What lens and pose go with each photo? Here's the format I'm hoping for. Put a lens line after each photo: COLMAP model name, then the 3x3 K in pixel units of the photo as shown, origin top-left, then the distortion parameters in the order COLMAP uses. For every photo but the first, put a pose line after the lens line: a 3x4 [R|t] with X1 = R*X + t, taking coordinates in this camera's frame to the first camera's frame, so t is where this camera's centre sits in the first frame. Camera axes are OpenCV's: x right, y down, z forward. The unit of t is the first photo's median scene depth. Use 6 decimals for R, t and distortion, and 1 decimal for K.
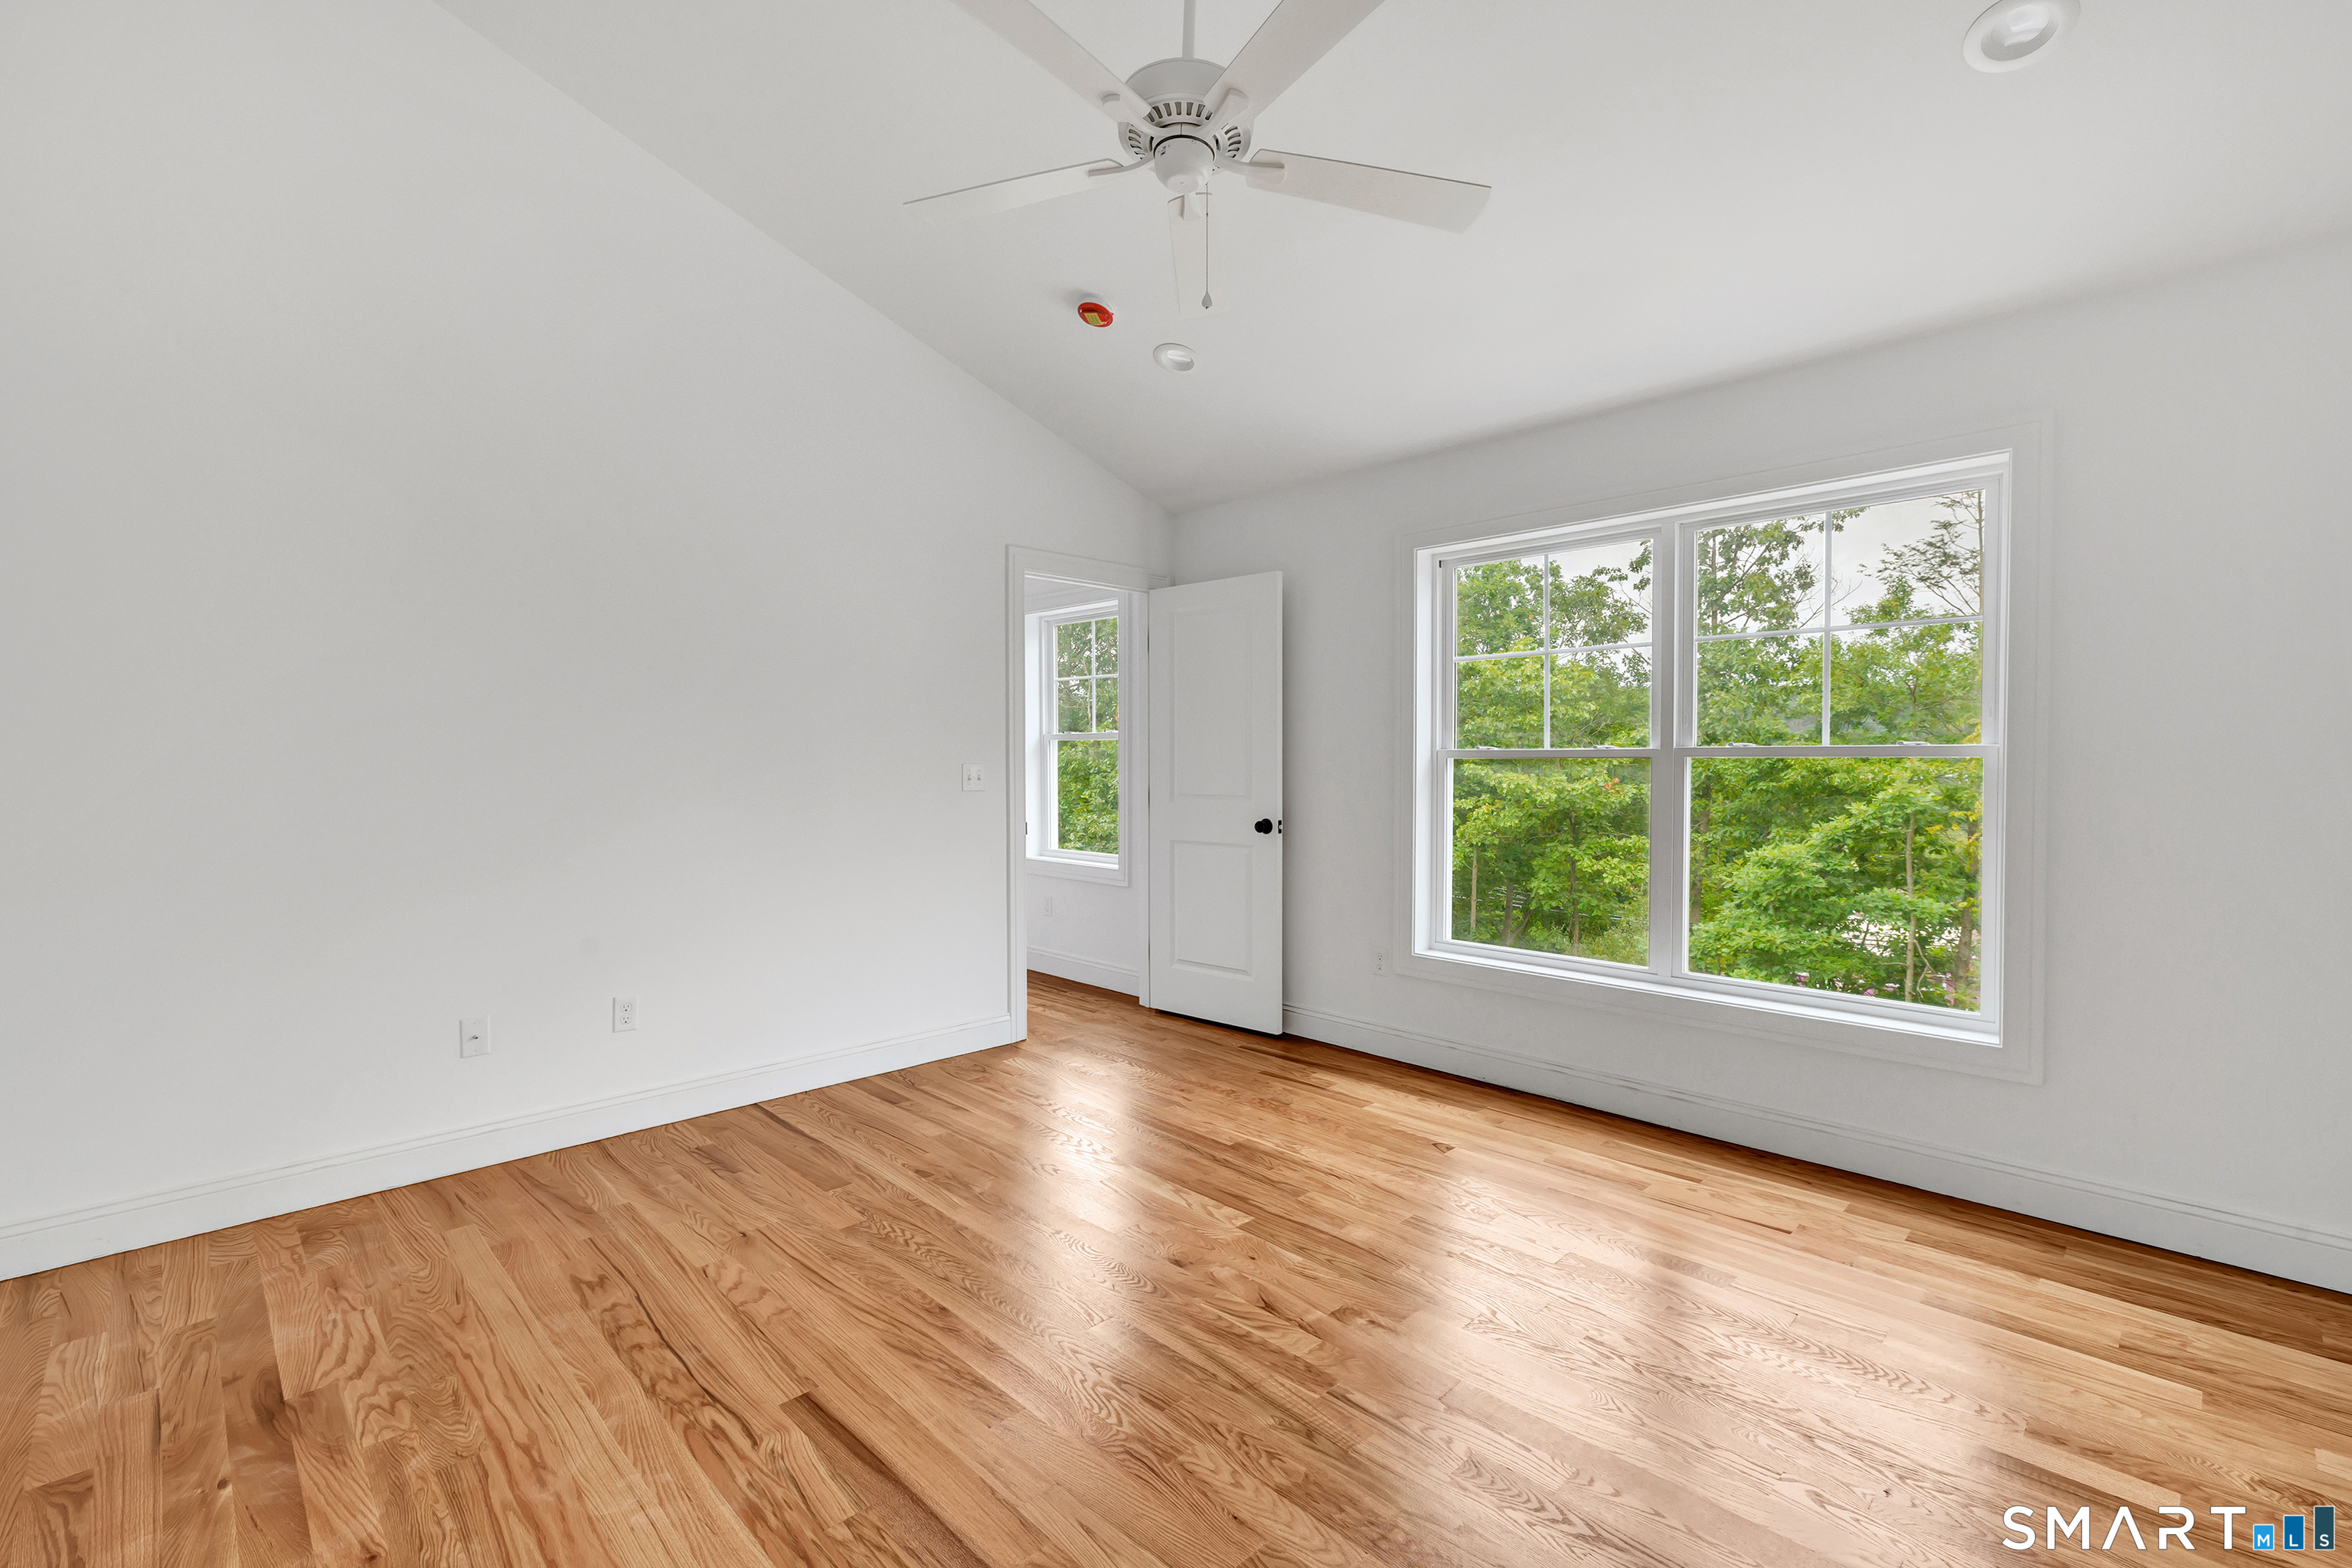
lens RADIAL K [[1004.6, 0, 1185.9], [0, 1004.6, 774.9], [0, 0, 1]] dist [0.004555, 0.000283]
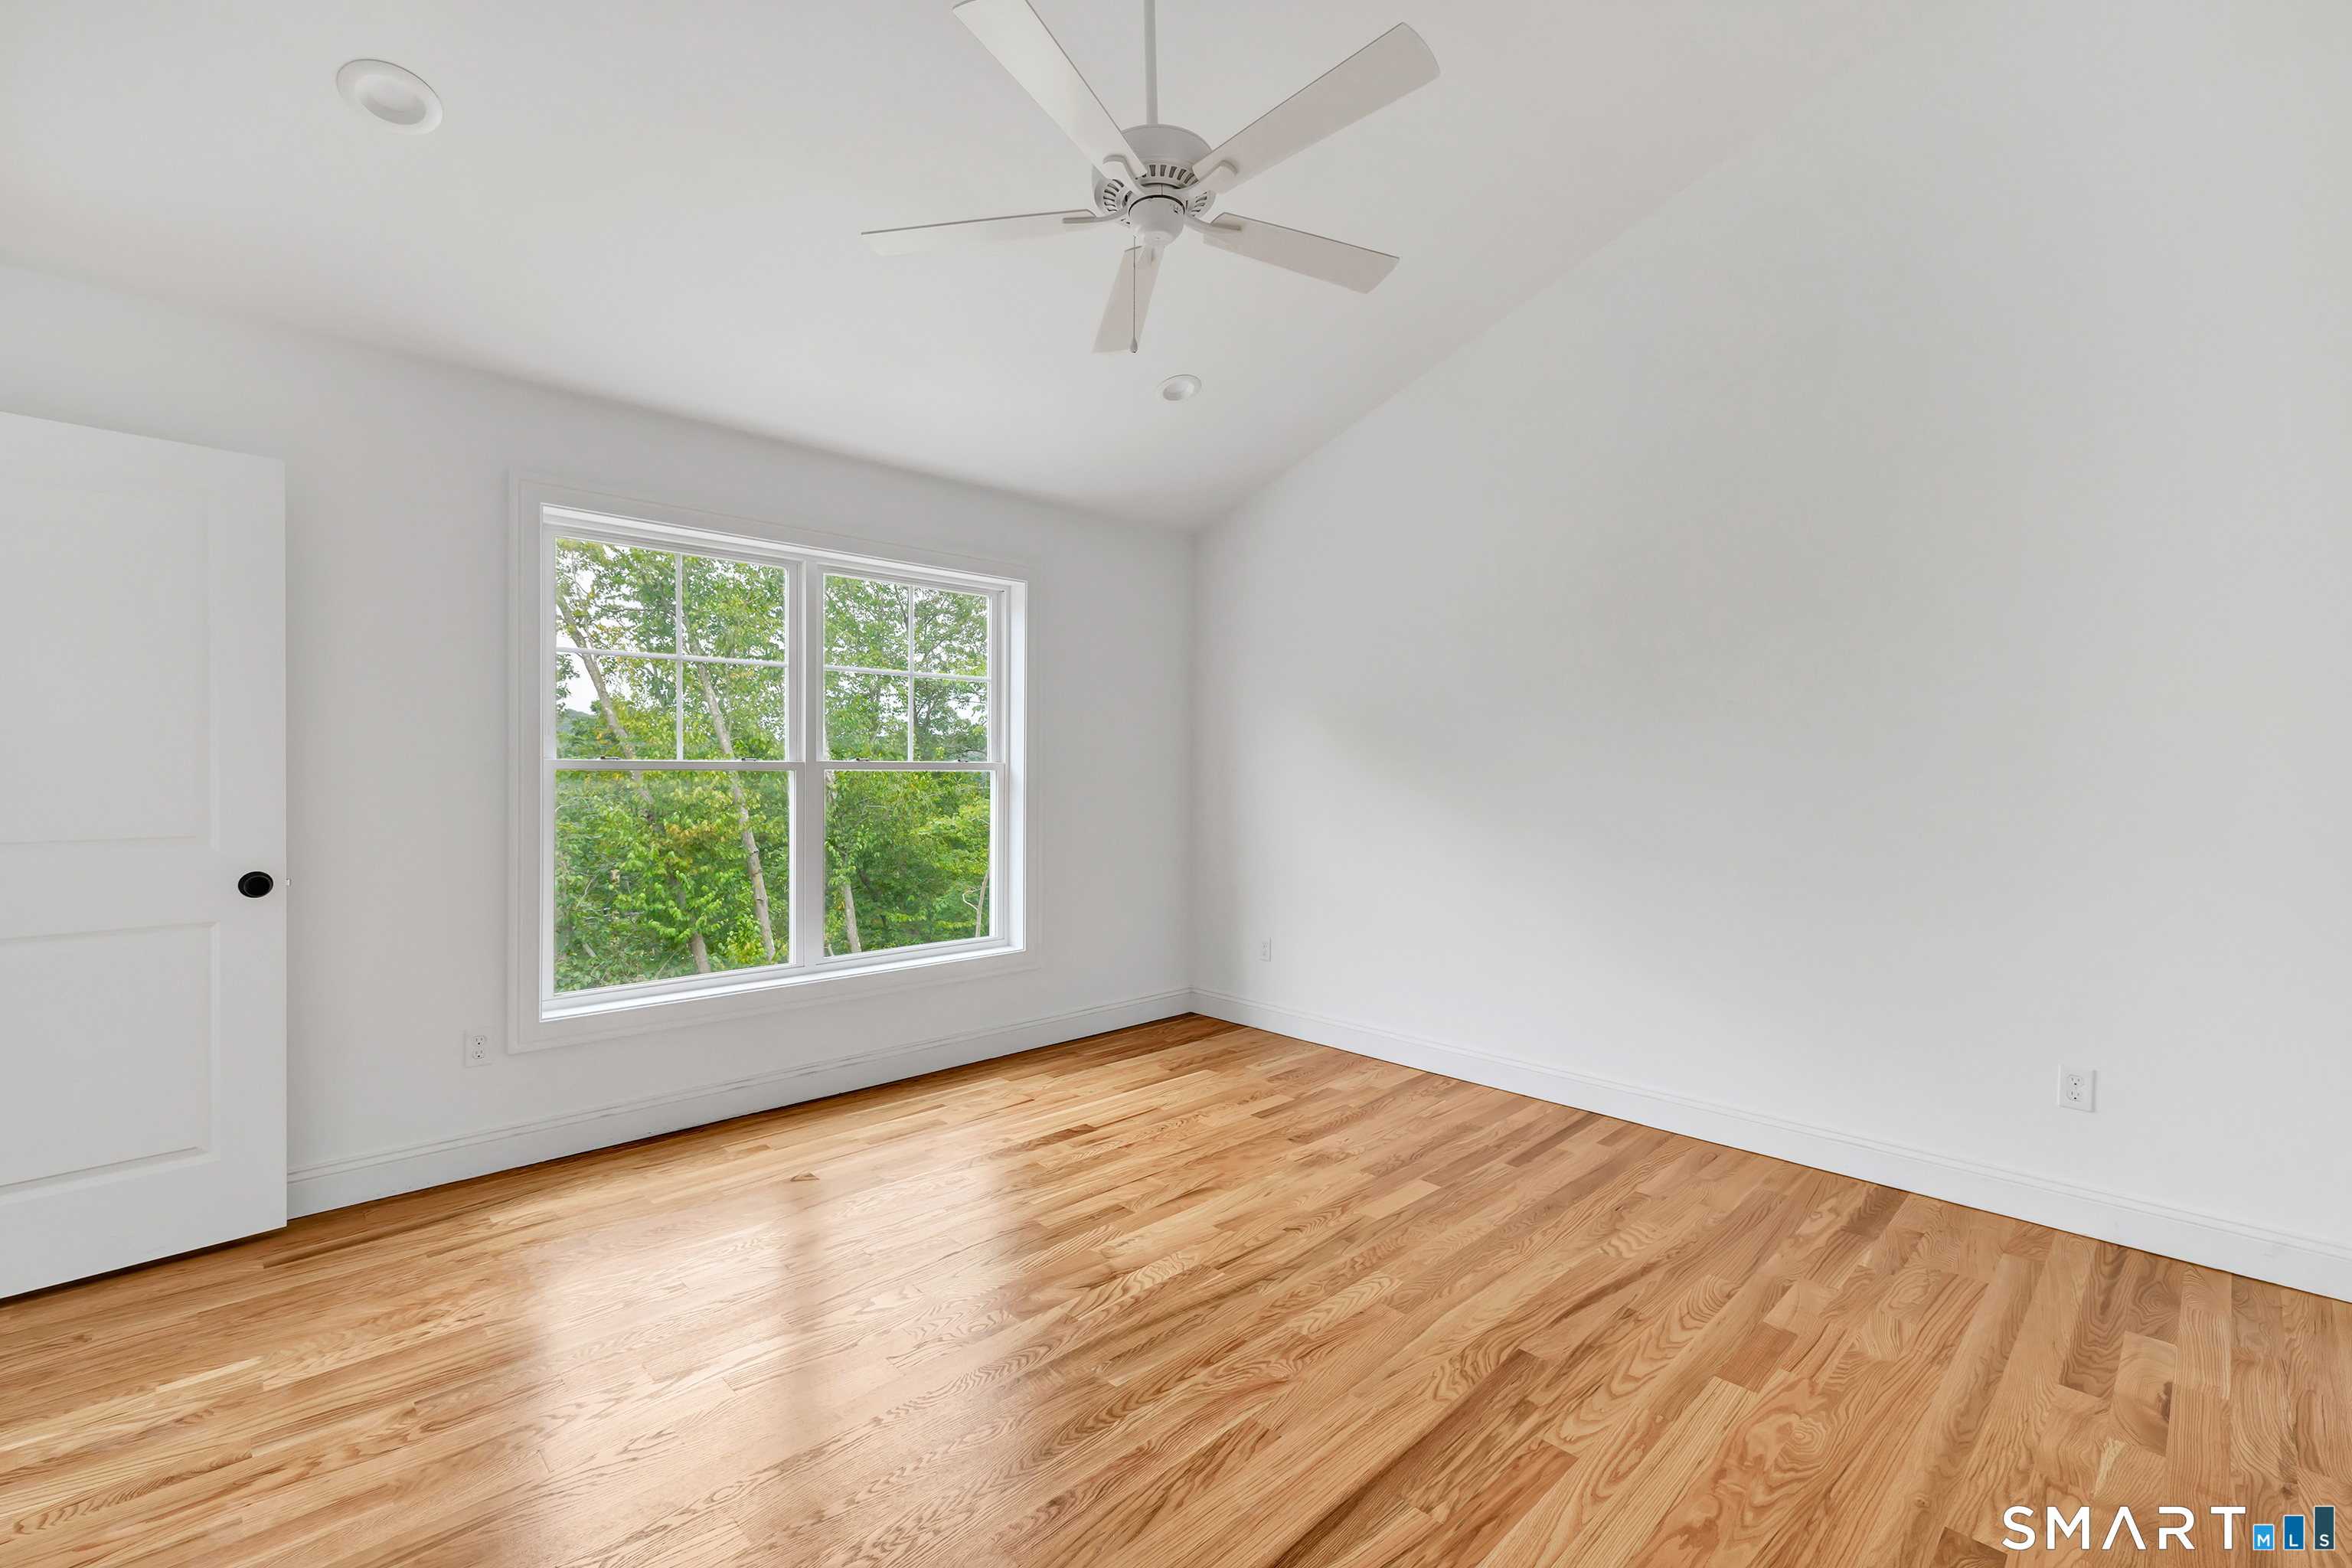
lens RADIAL K [[1004.6, 0, 1185.8], [0, 1004.6, 780.4], [0, 0, 1]] dist [0.004555, 0.000283]
pose [[0.021046, -0.007762, 0.999748, -0.648747], [0.009884, 0.999923, 0.007555, -0.010695], [-0.999730, 0.009722, 0.021121, 0.575460]]
